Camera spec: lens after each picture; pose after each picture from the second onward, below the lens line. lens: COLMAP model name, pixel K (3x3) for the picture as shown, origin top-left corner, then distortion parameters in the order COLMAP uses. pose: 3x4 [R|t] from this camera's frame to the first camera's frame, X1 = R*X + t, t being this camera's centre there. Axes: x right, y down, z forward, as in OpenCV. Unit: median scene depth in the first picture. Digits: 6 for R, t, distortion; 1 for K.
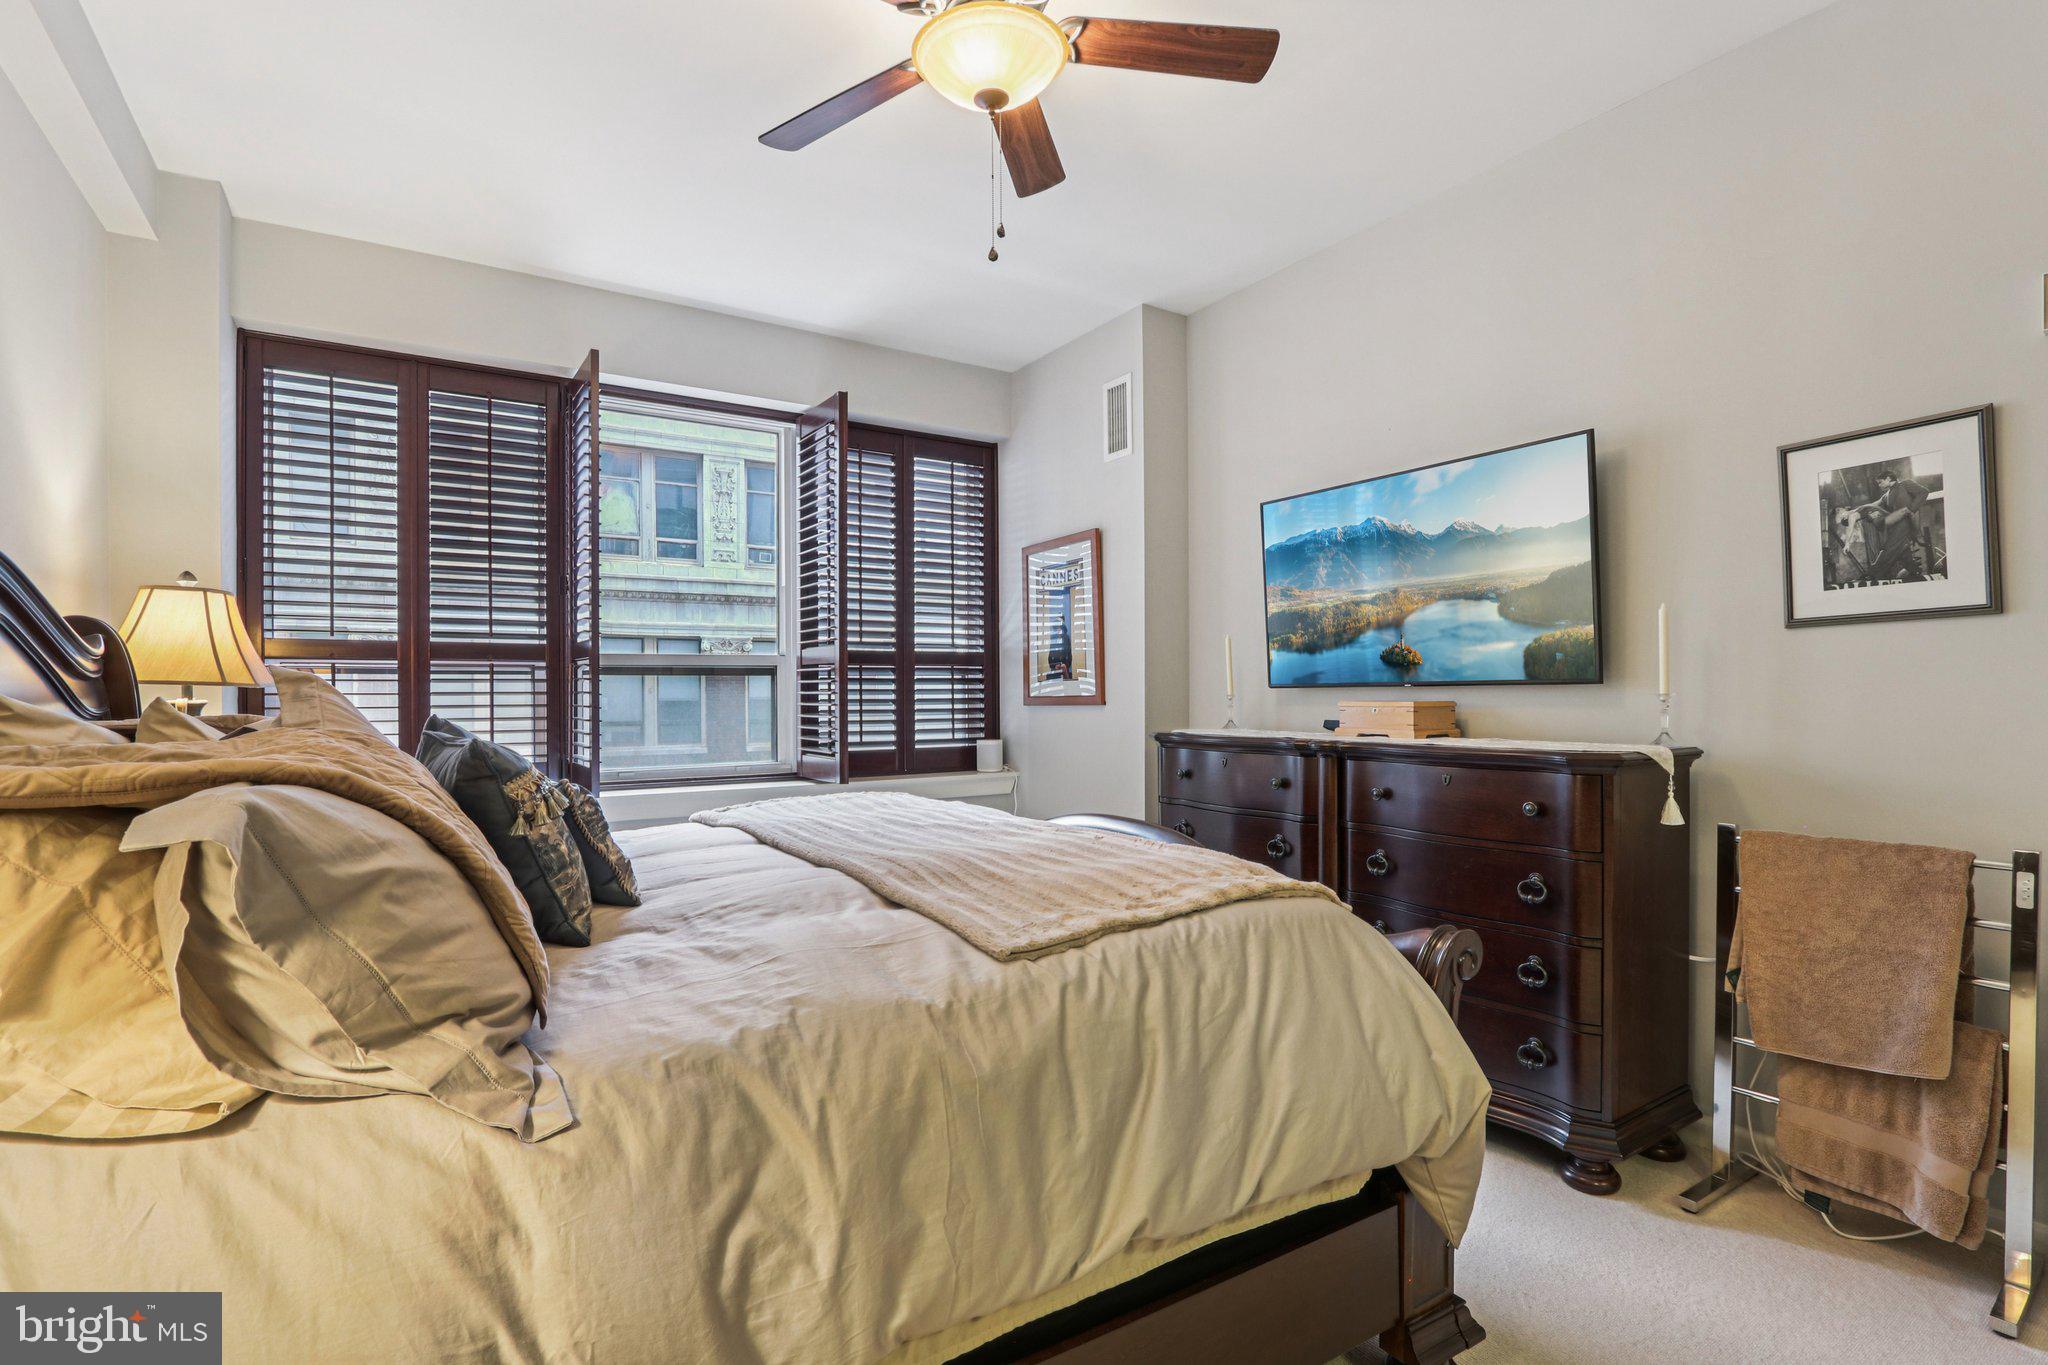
lens RADIAL K [[984.9, 0, 1017.3], [0, 984.9, 683.2], [0, 0, 1]] dist [-0.006438, -0.000490]
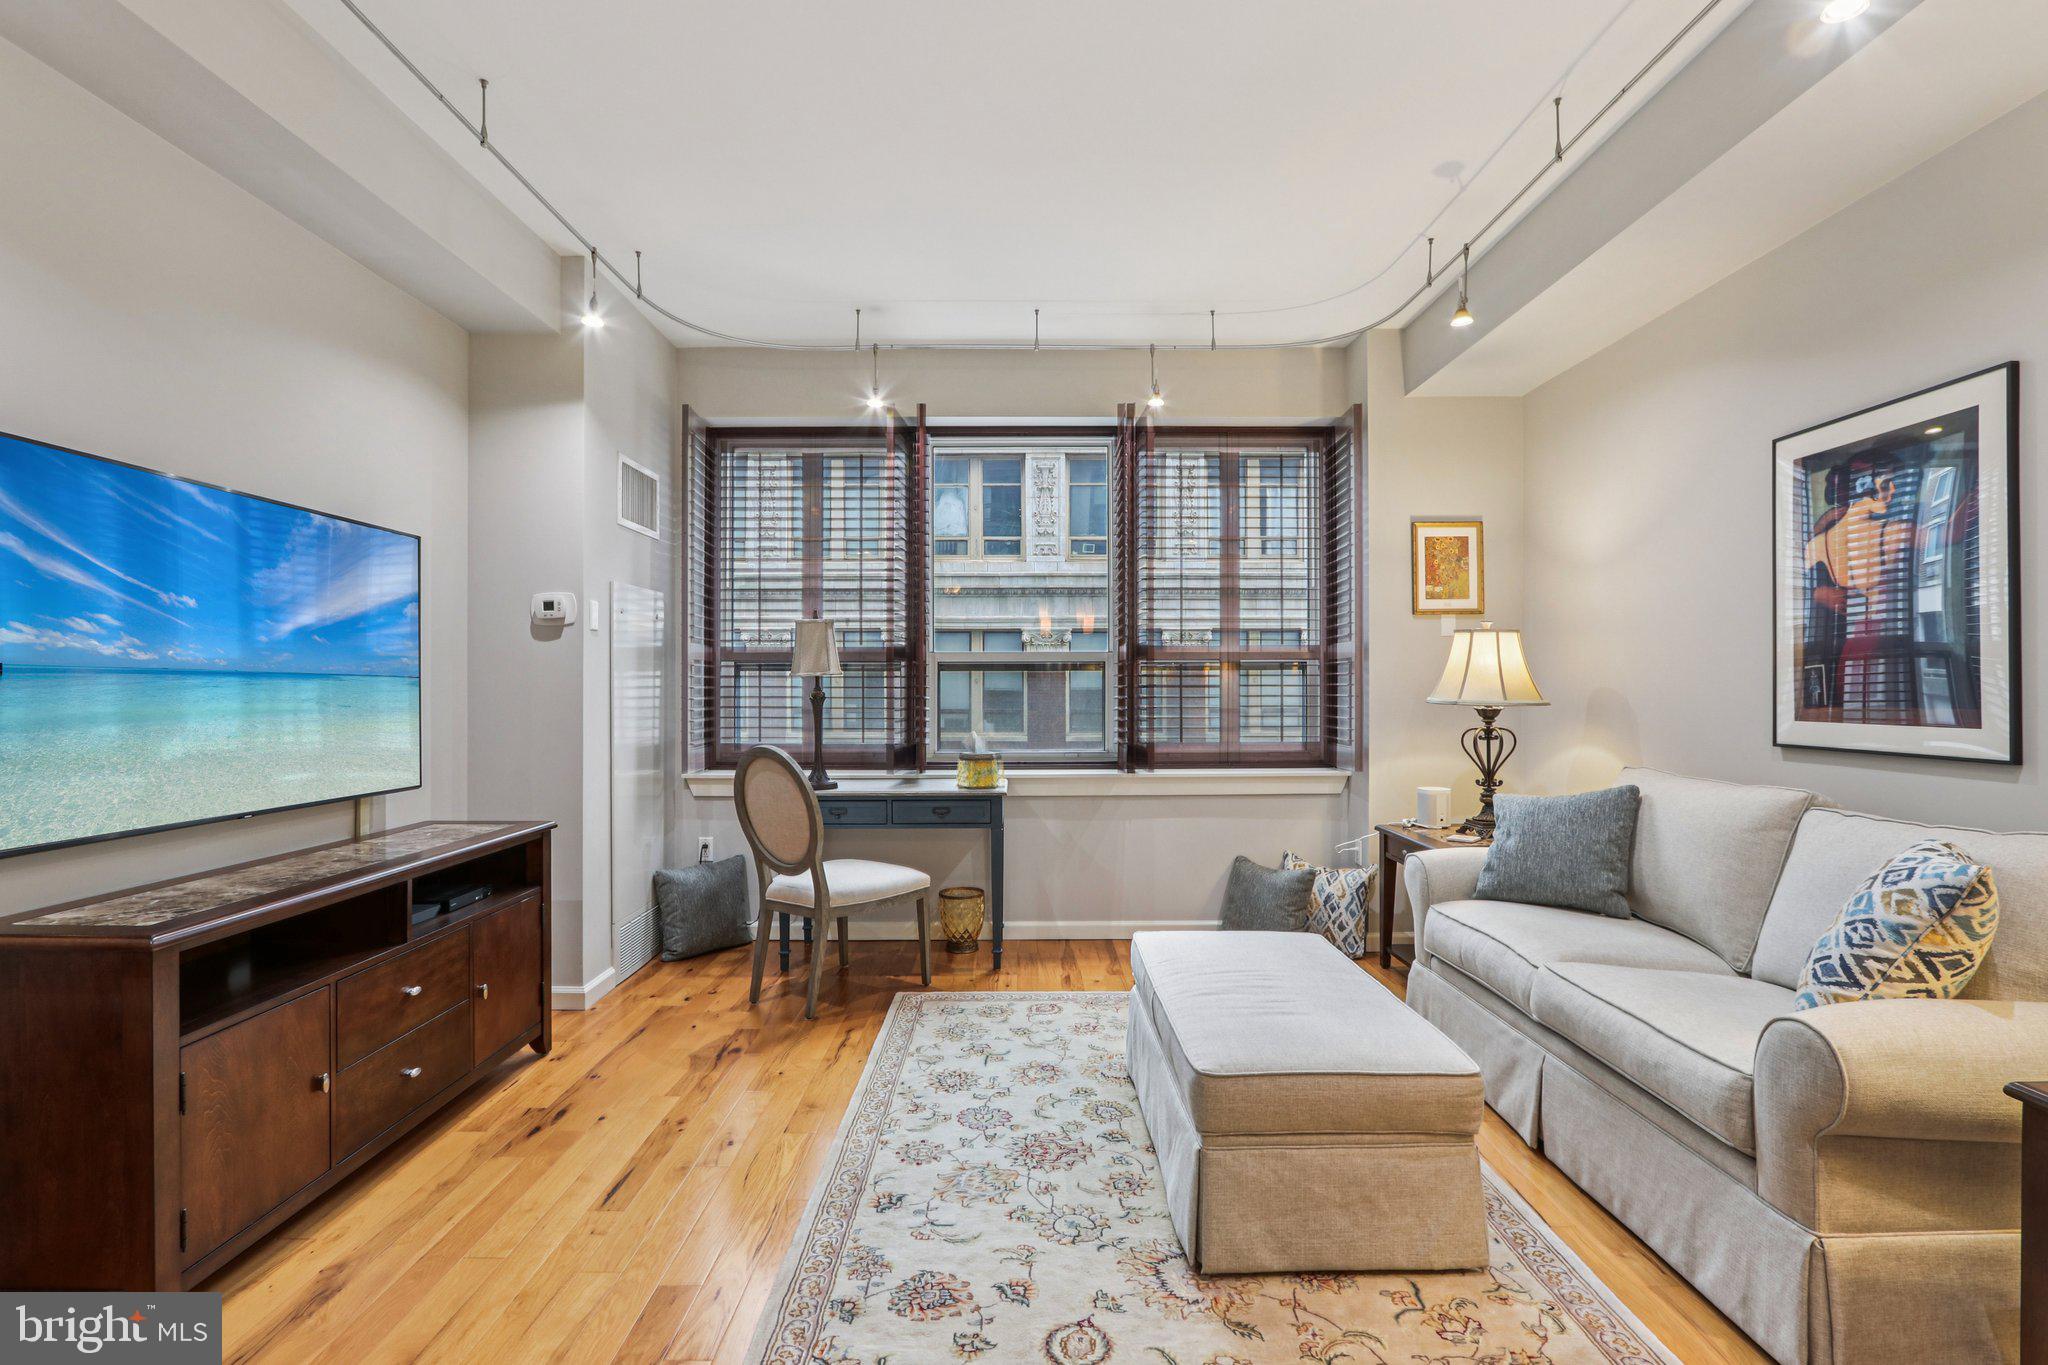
lens RADIAL K [[984.9, 0, 1028.5], [0, 984.9, 682.5], [0, 0, 1]] dist [-0.006438, -0.000490]
pose [[0.847148, 0.003695, -0.531345, 0.234399], [-0.000767, 0.999983, 0.005731, 0.003225], [0.531357, -0.004448, 0.847136, 0.121258]]
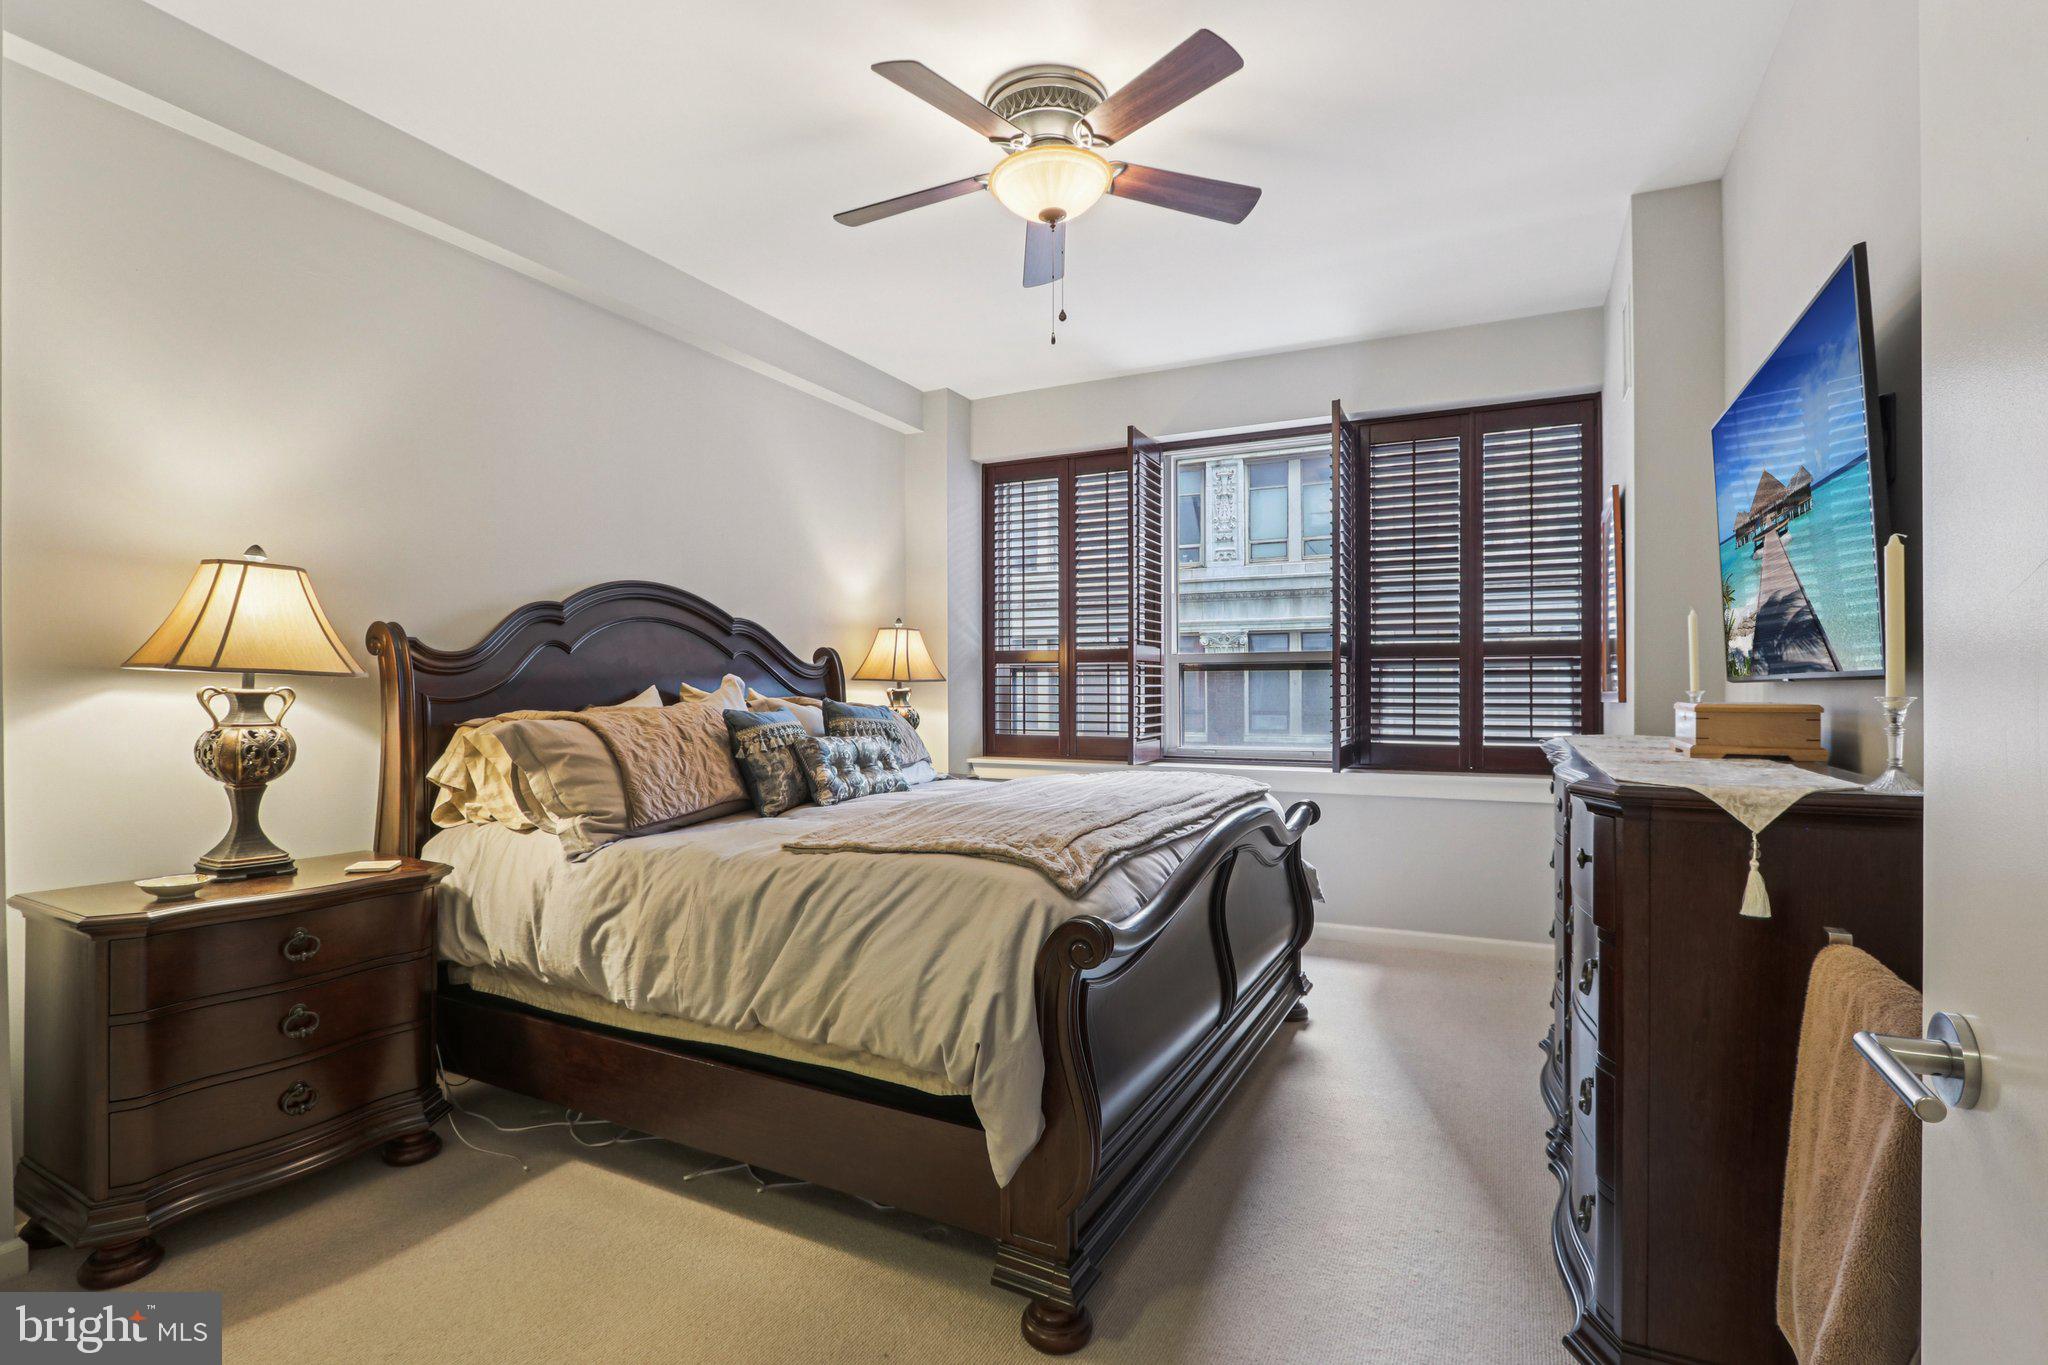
lens RADIAL K [[984.9, 0, 1019.3], [0, 984.9, 686.1], [0, 0, 1]] dist [-0.006438, -0.000490]
pose [[0.500152, 0.006388, -0.865914, 1.243006], [0.005786, 0.999926, 0.010718, -0.007844], [0.865918, -0.010371, 0.500078, 0.394473]]
